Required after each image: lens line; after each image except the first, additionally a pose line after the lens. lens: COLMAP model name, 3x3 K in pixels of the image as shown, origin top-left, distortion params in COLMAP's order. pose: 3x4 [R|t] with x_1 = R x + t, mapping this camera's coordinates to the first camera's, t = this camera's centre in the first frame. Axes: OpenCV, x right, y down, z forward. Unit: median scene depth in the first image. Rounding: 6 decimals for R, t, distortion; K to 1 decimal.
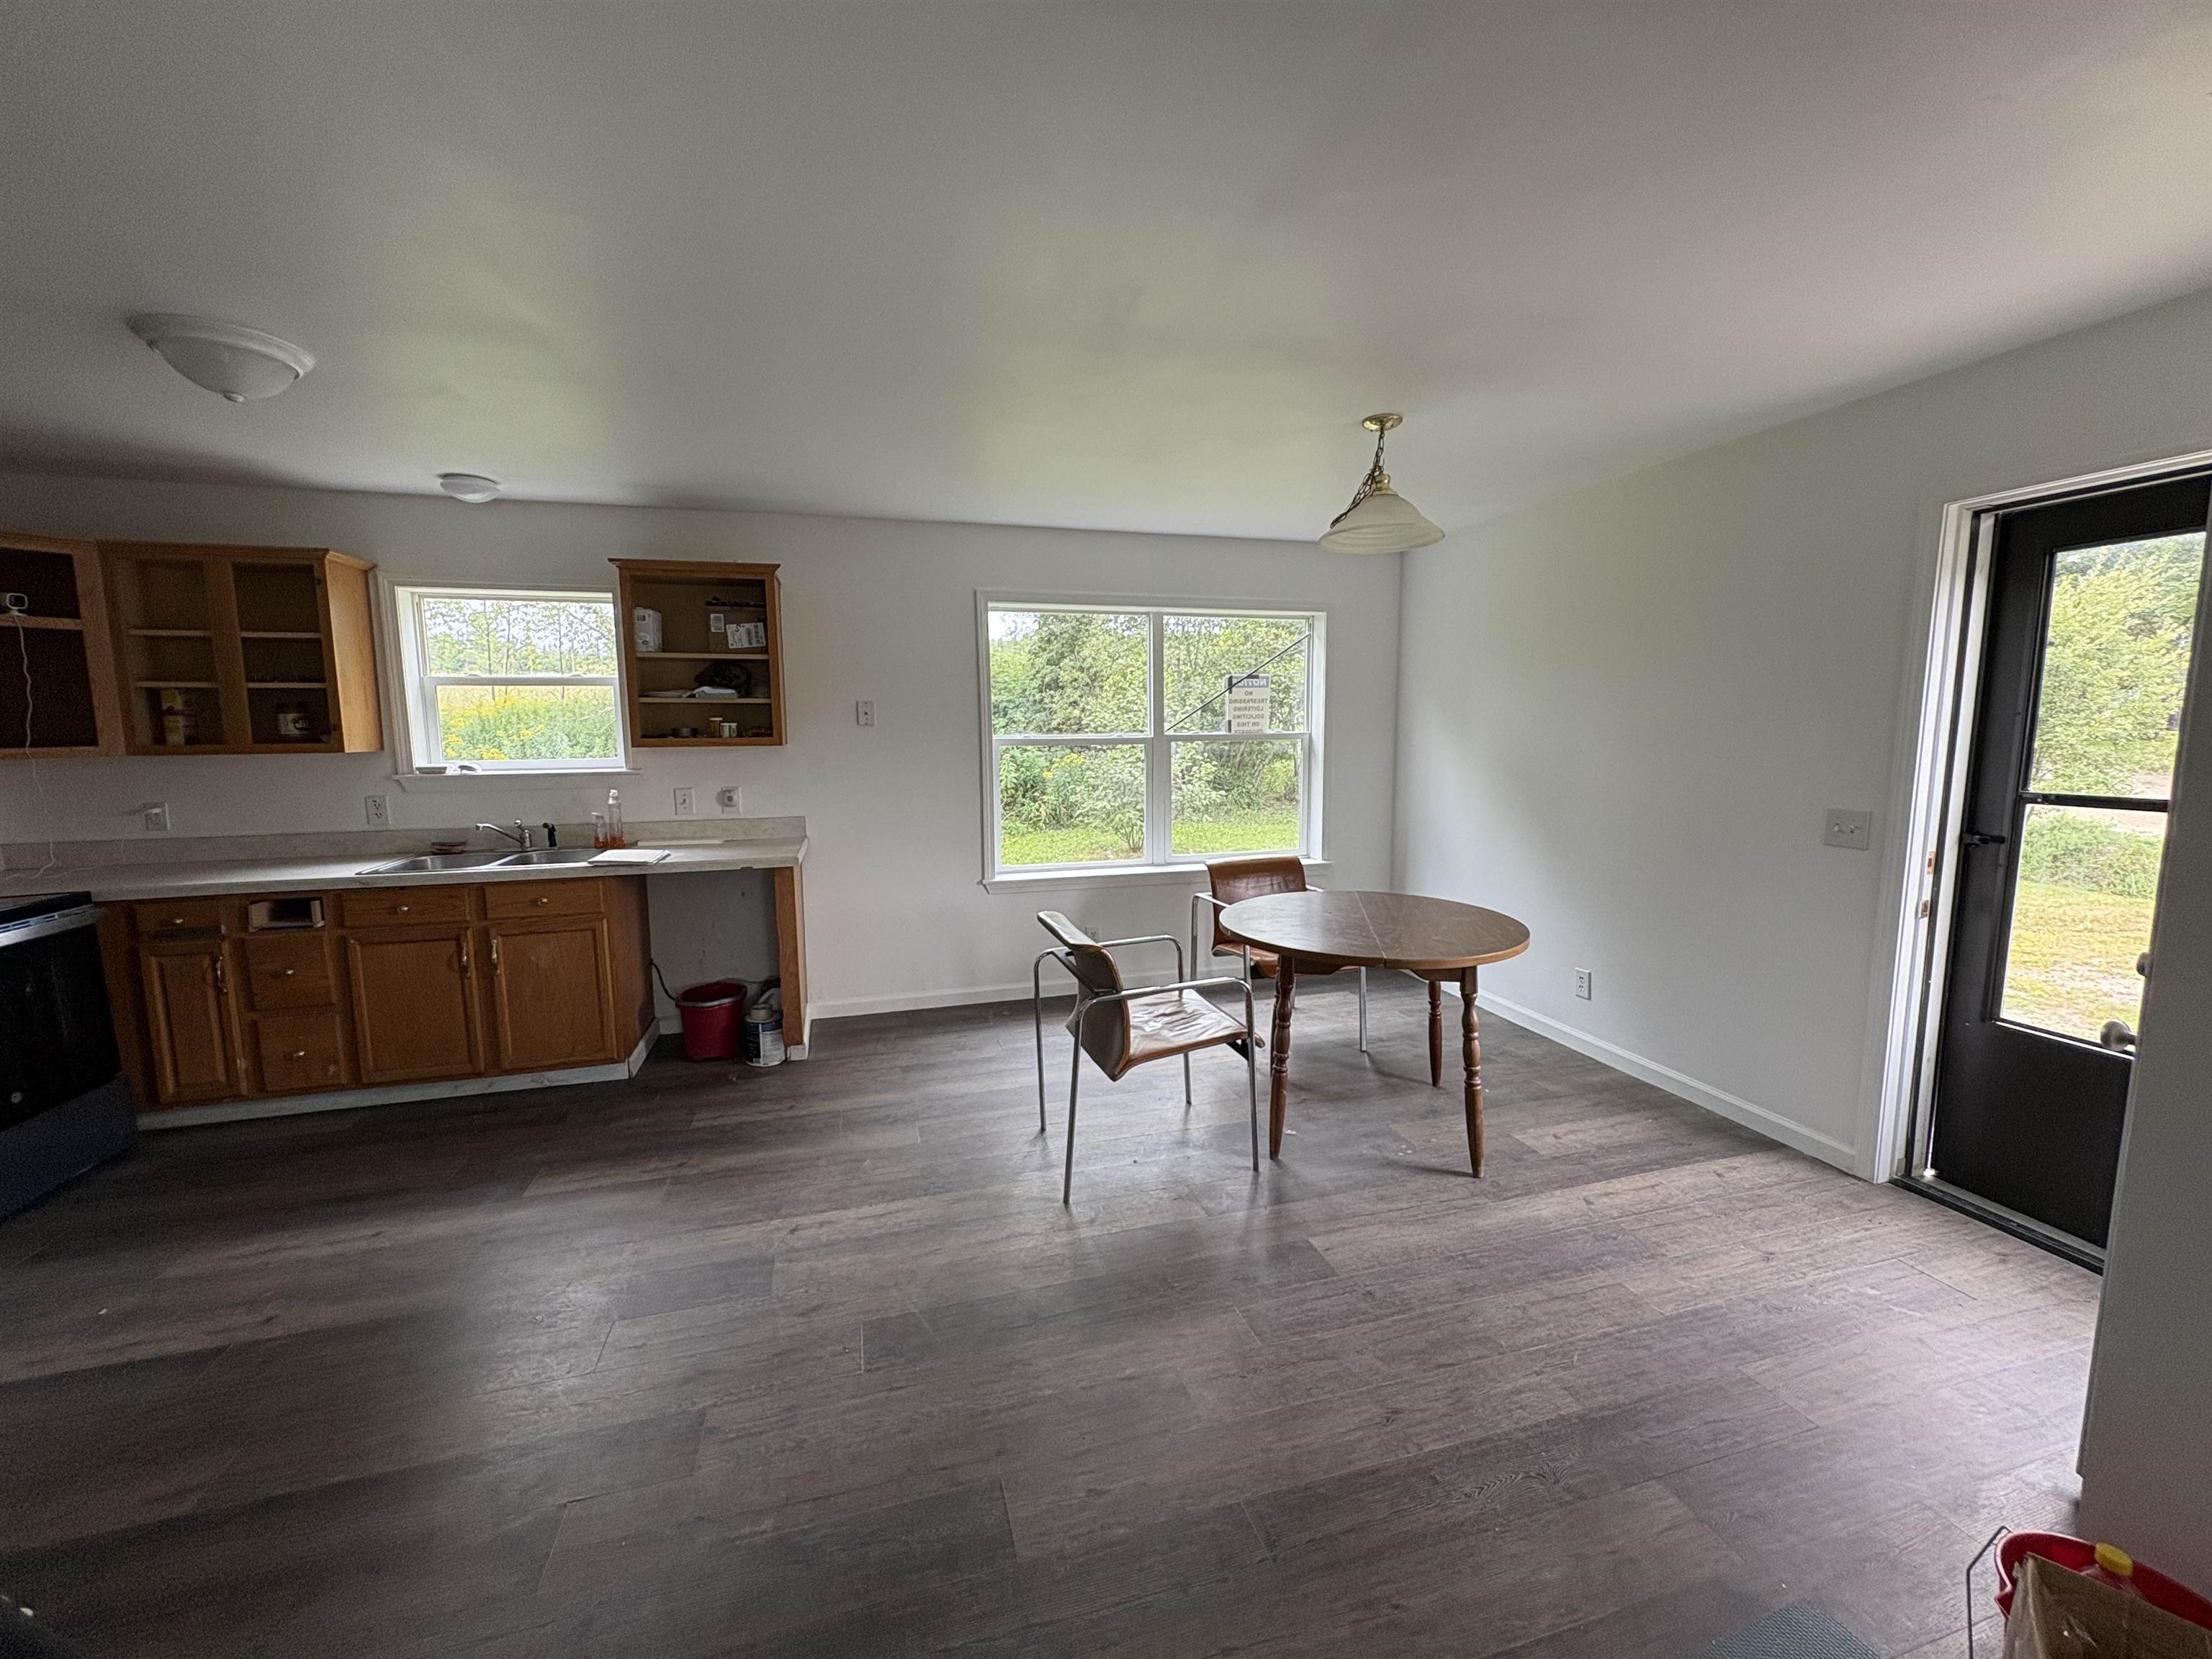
lens RADIAL K [[882.7, 0, 1107.5], [0, 882.7, 829.0], [0, 0, 1]] dist [-0.003944, -0.000697]
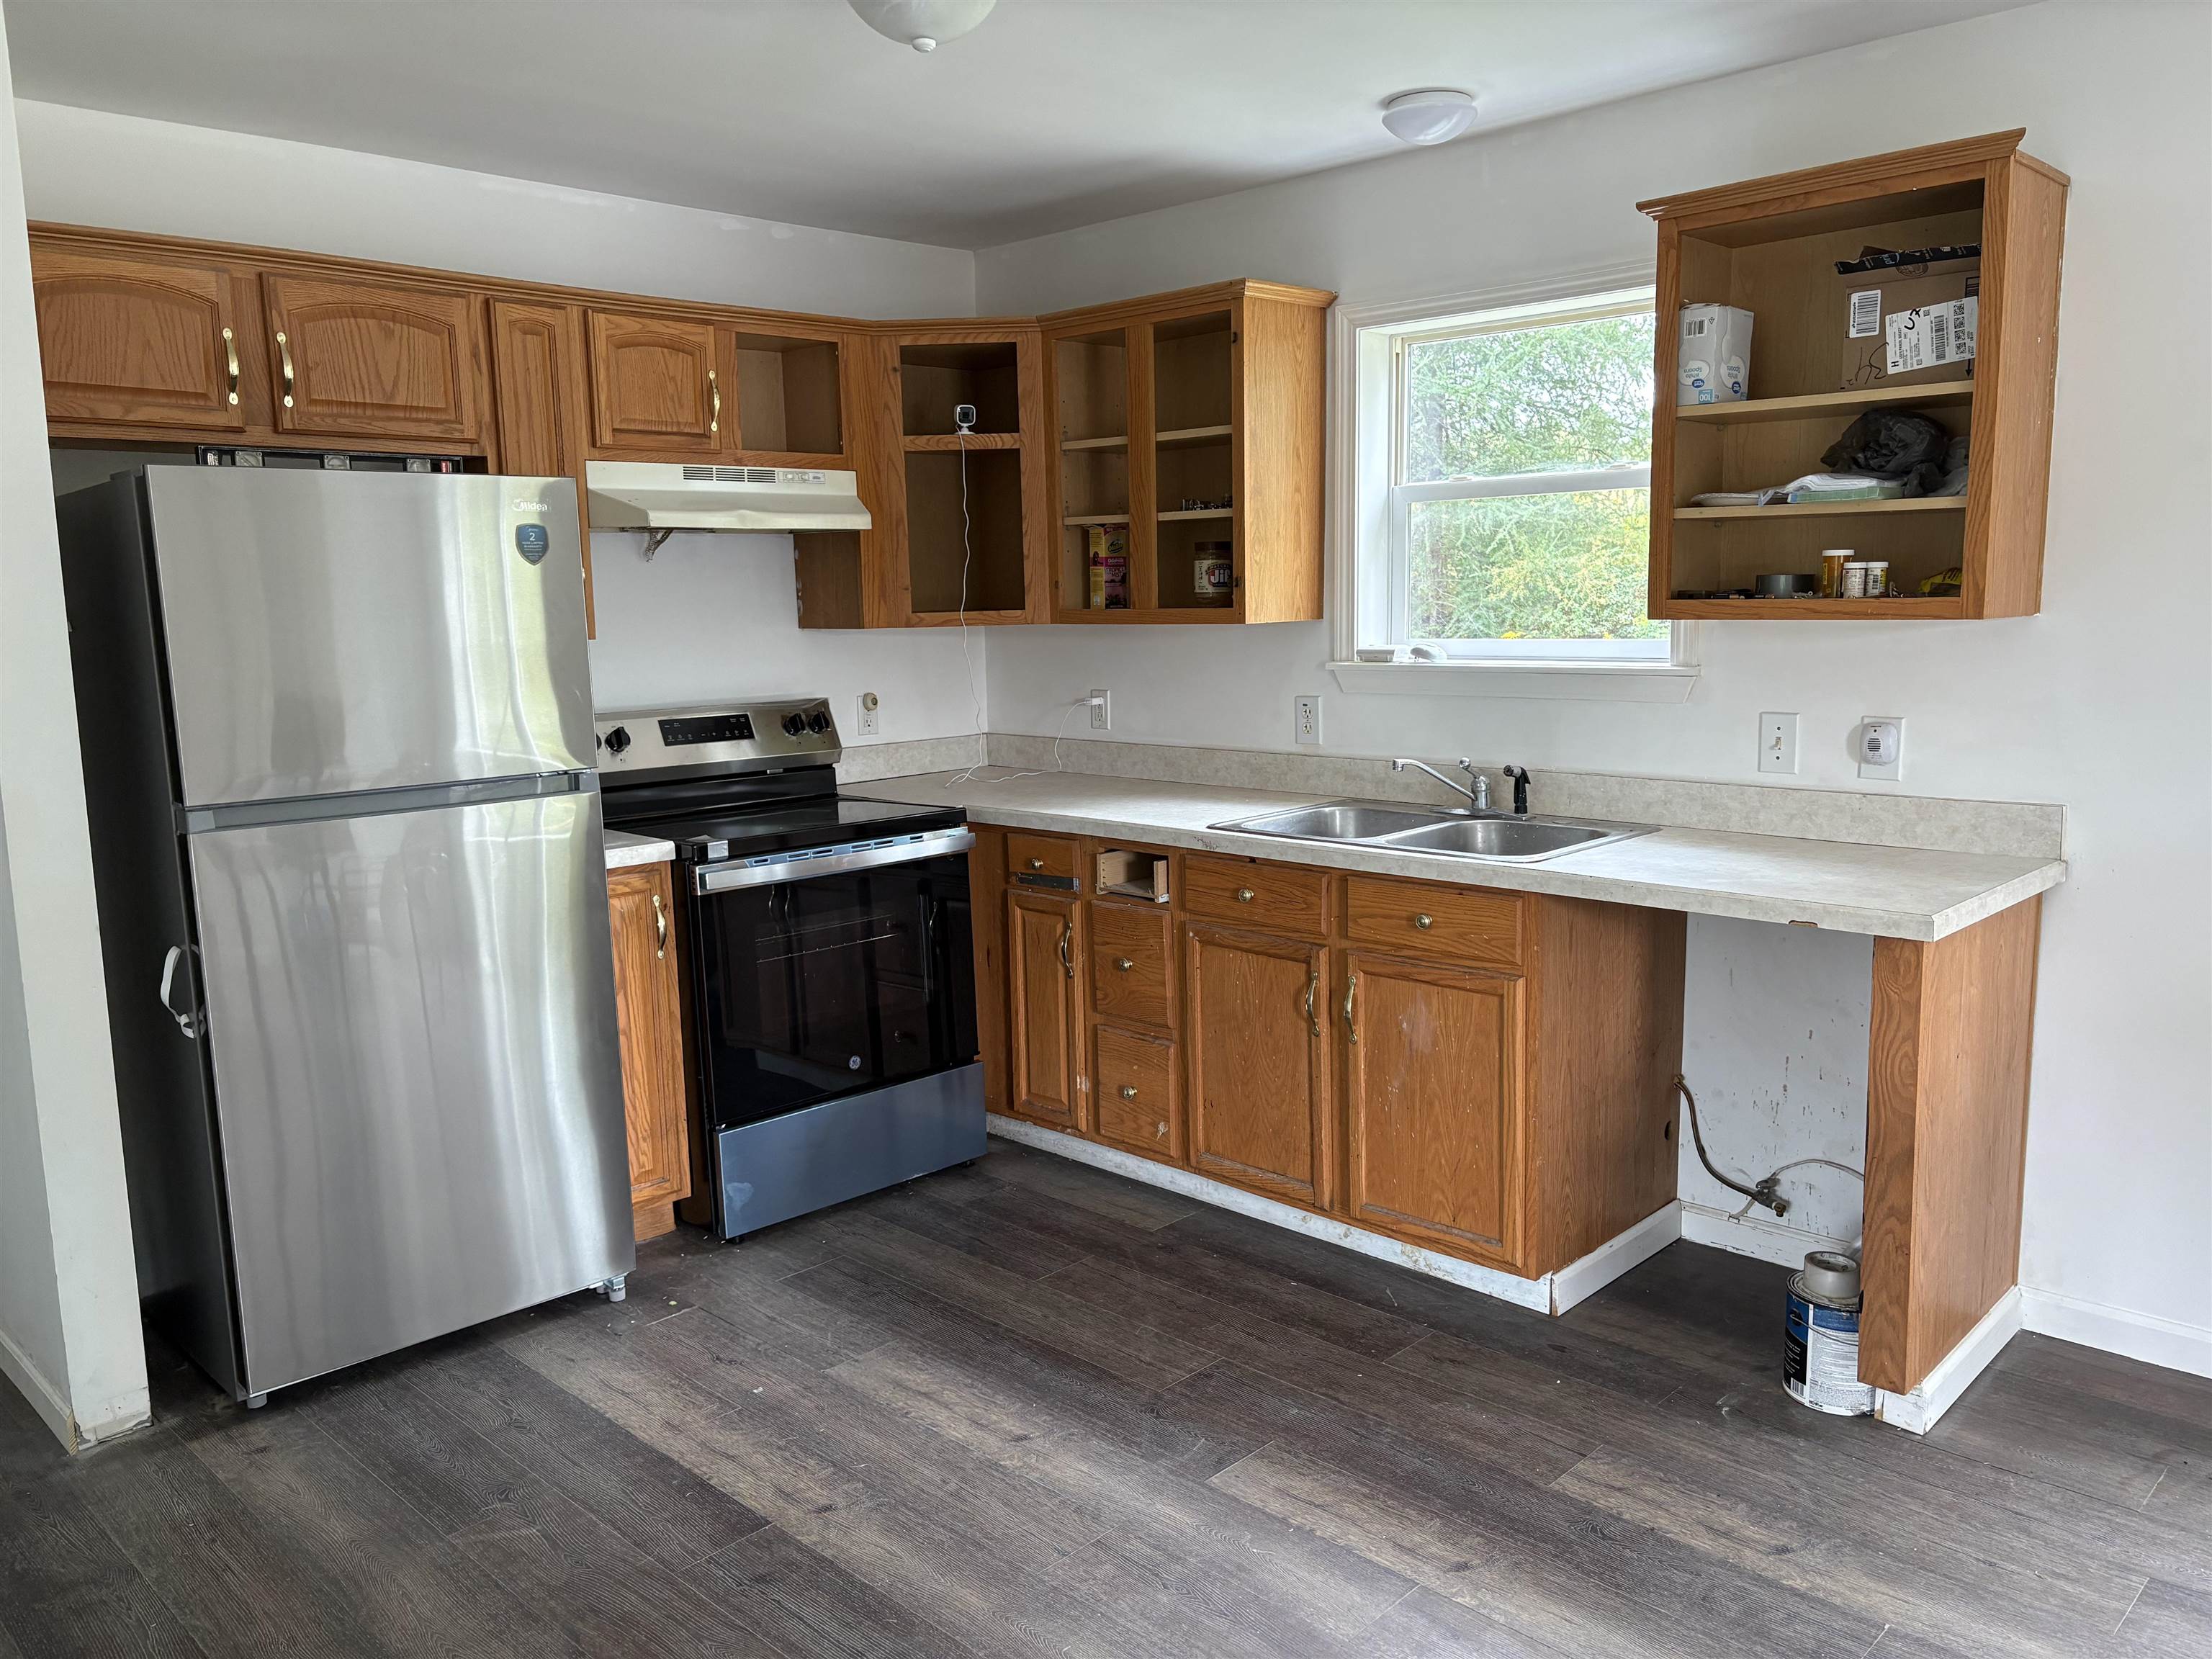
lens RADIAL K [[1669.3, 0, 1106.7], [0, 1669.3, 843.1], [0, 0, 1]] dist [0.059645, -0.022735]
pose [[0.497500, 0.130447, -0.857600, 0.094133], [-0.085728, 0.991183, 0.101035, -0.044695], [0.863217, 0.023255, 0.504297, 0.339327]]
